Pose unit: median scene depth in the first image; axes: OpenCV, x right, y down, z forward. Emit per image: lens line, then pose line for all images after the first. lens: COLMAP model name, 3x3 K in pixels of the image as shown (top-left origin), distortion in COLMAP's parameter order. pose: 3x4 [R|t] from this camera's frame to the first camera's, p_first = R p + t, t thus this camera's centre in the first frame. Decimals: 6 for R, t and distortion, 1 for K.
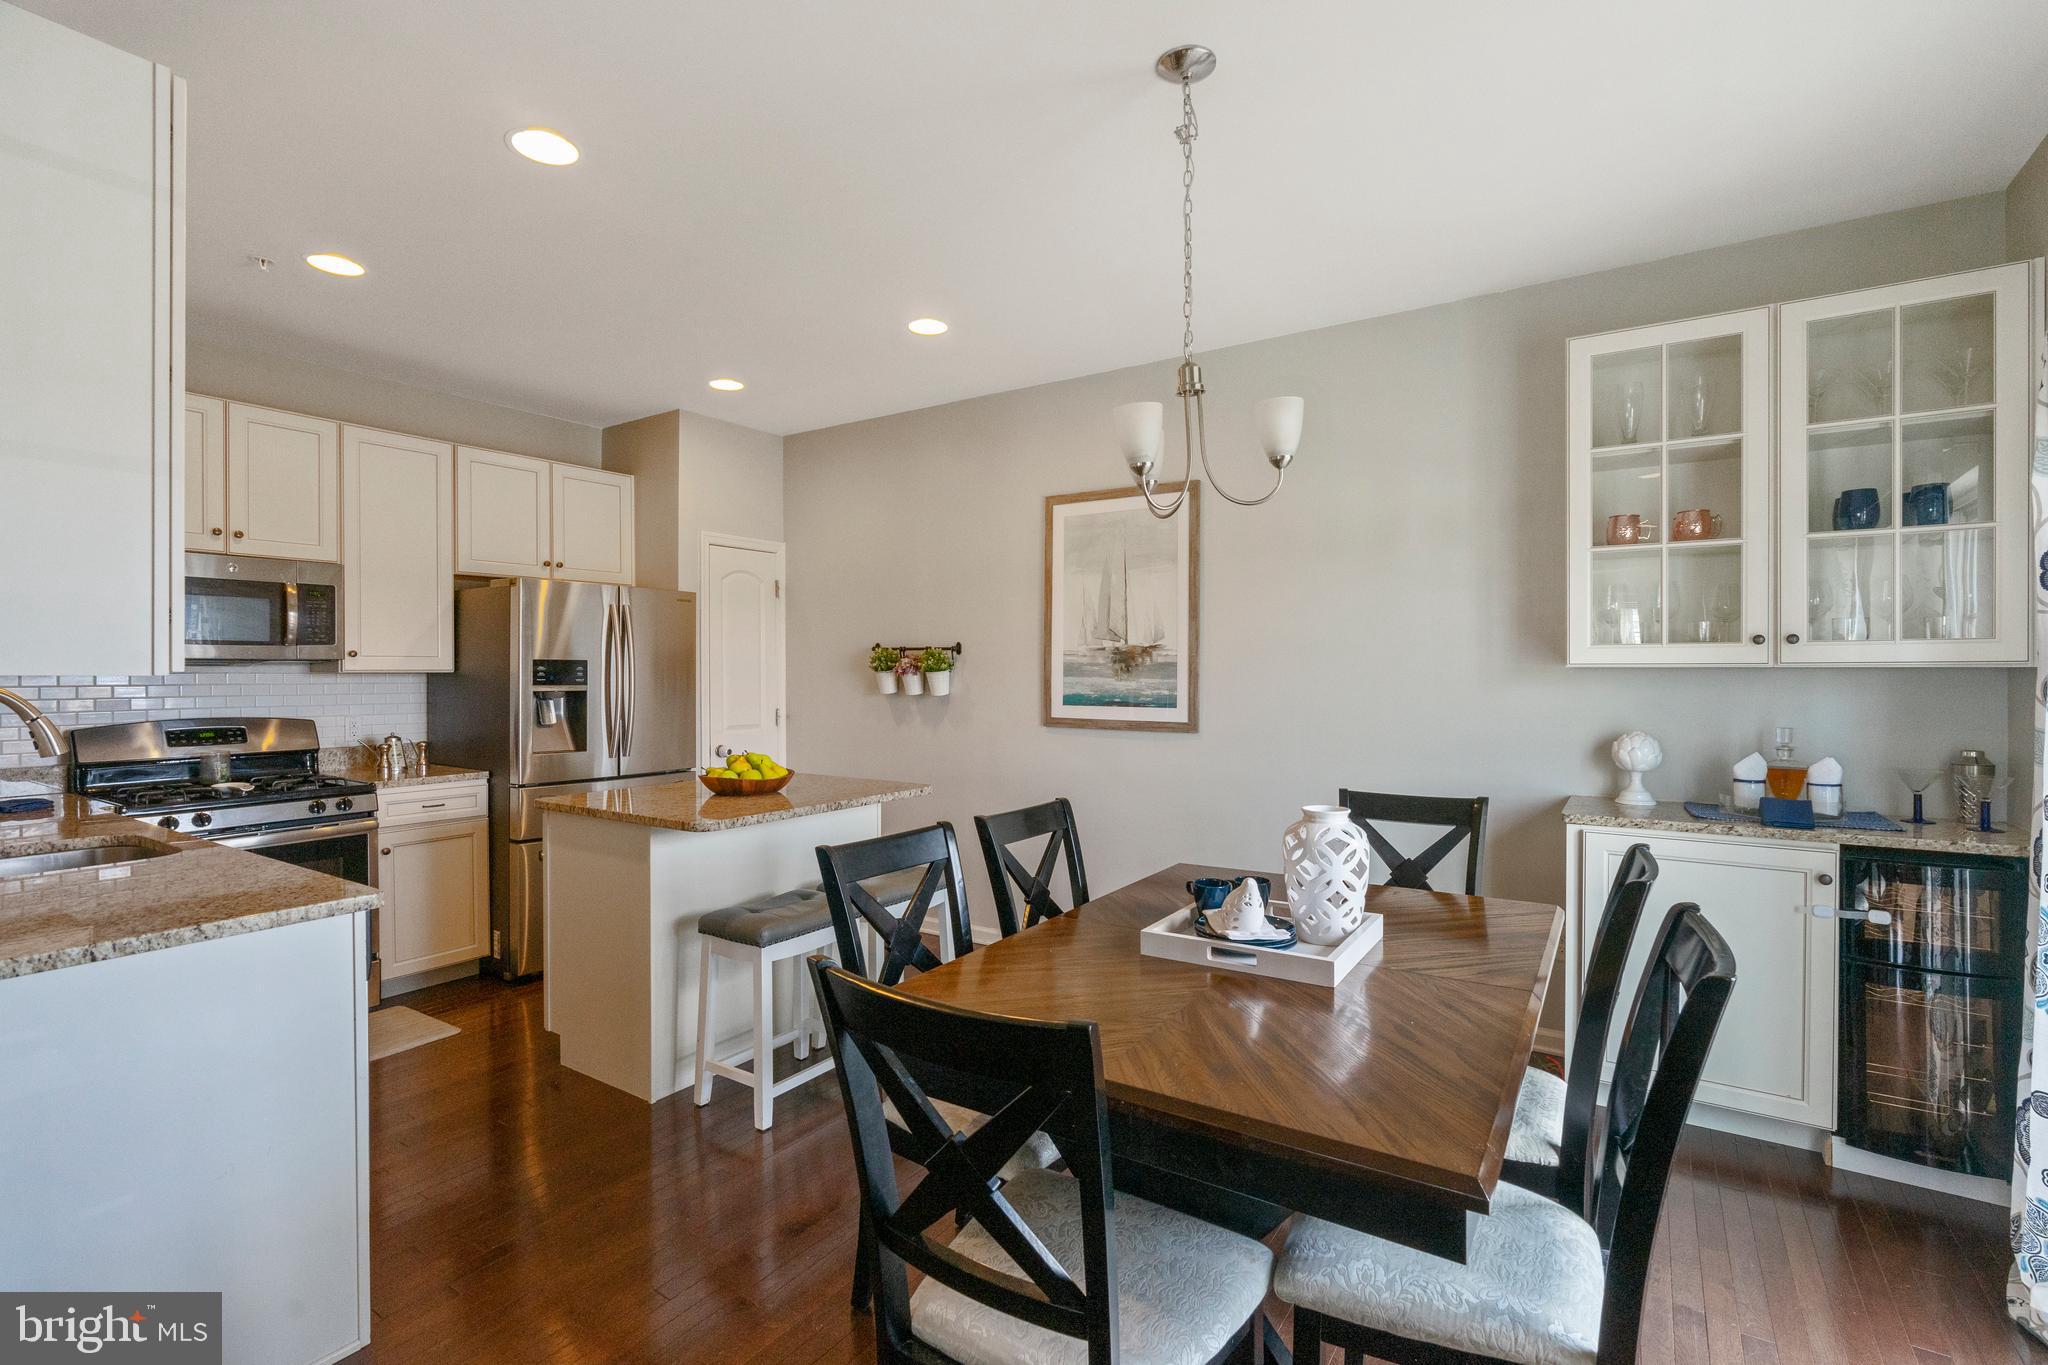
lens RADIAL K [[924.9, 0, 1028.9], [0, 924.9, 673.7], [0, 0, 1]] dist [-0.010153, -0.000391]
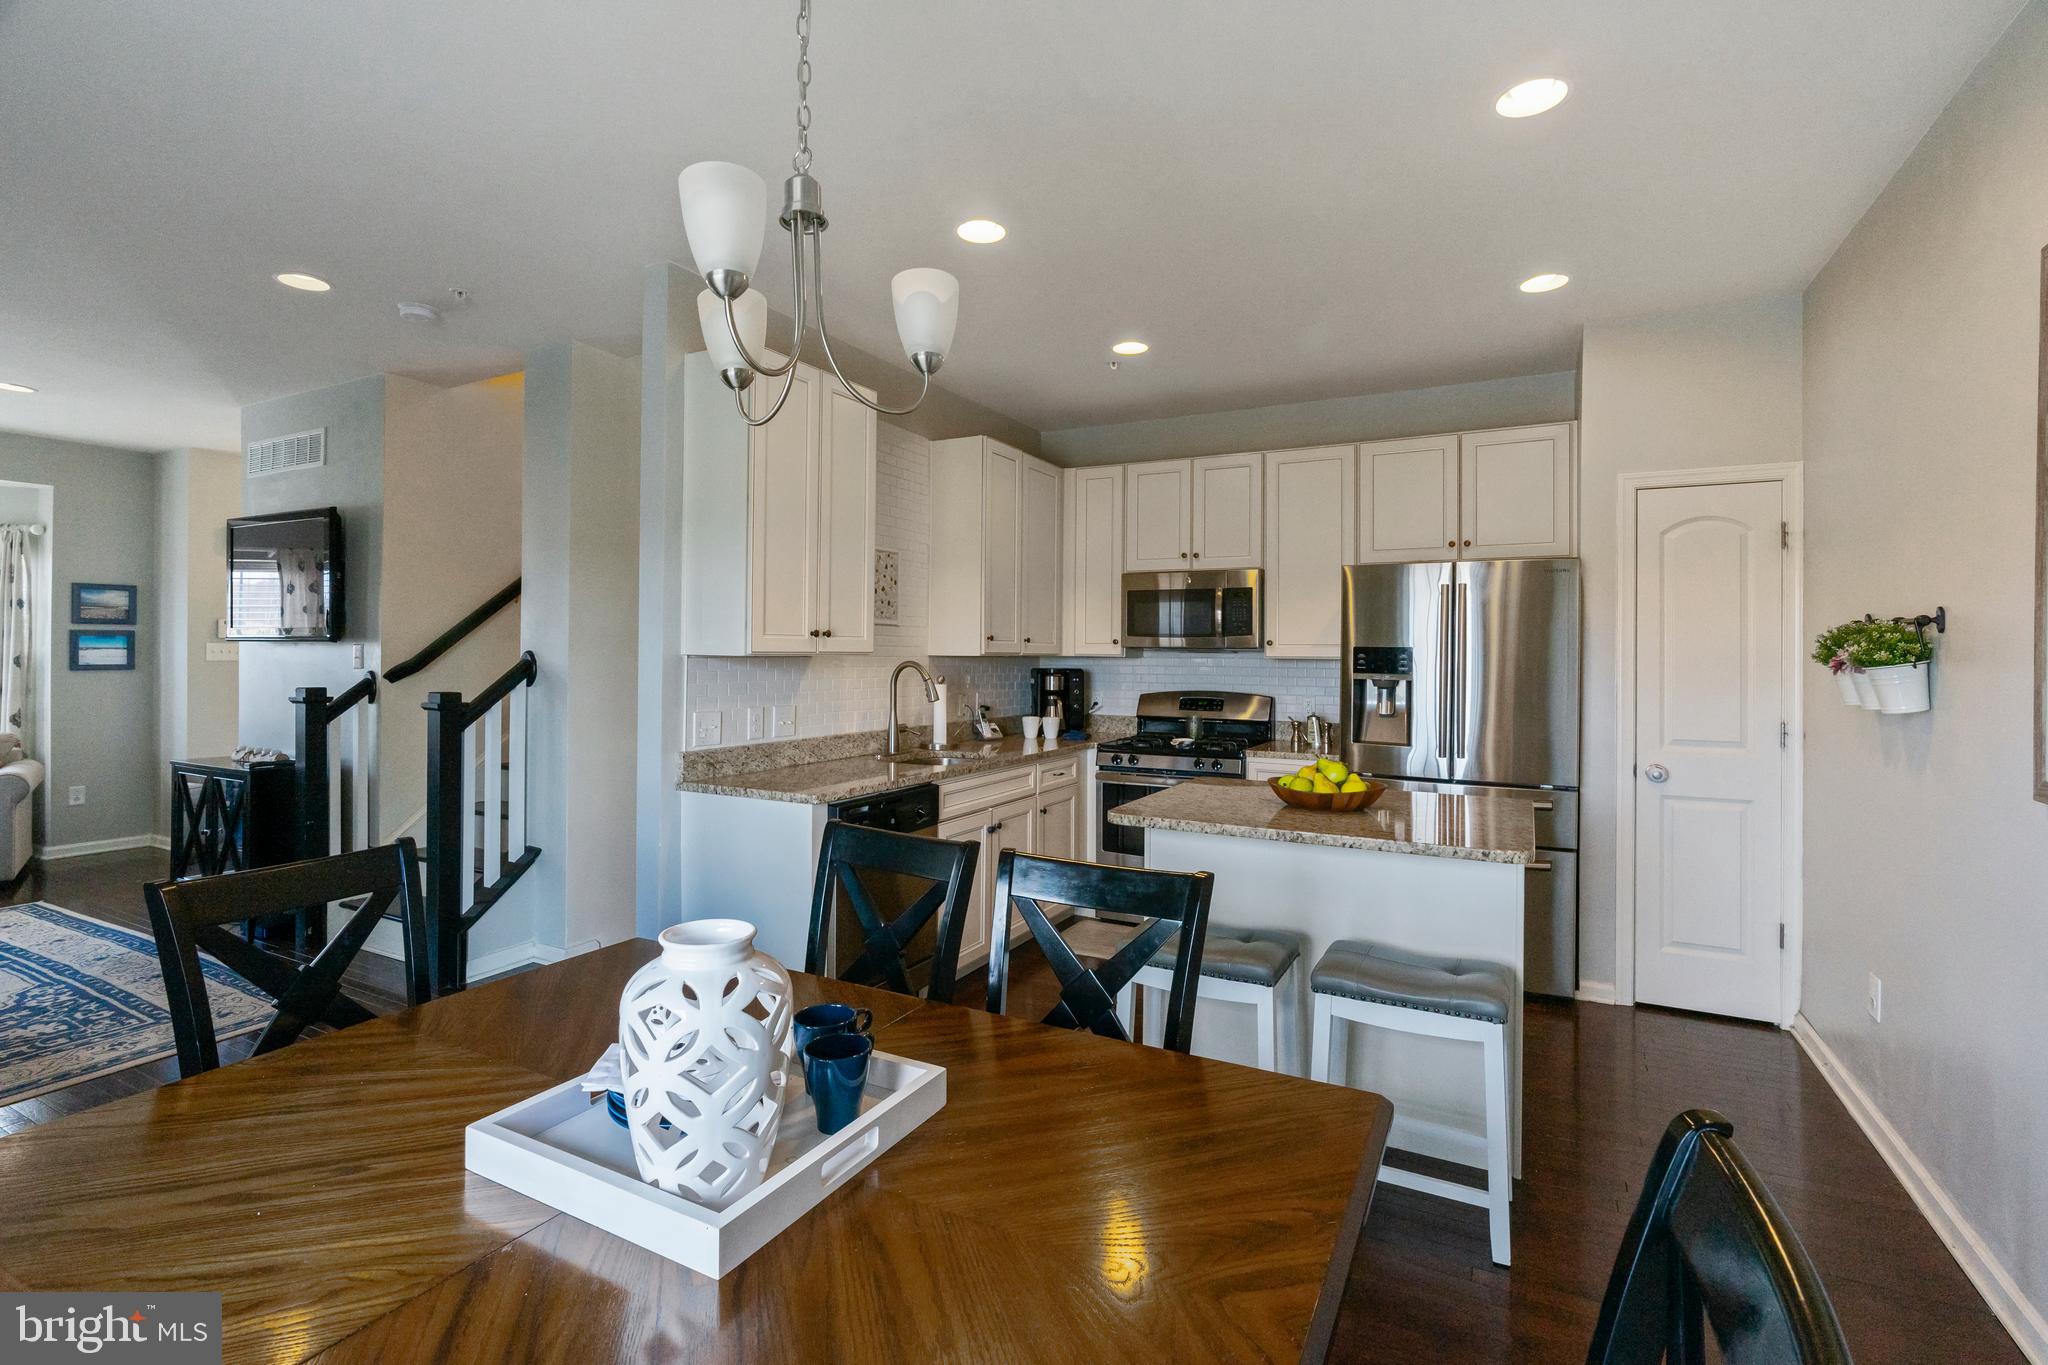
lens RADIAL K [[924.9, 0, 1031.6], [0, 924.9, 650.8], [0, 0, 1]] dist [-0.010153, -0.000391]
pose [[0.104965, -0.003447, -0.994470, 0.423898], [-0.014399, 0.999884, -0.004986, -0.001176], [0.994372, 0.014843, 0.104903, 0.565980]]
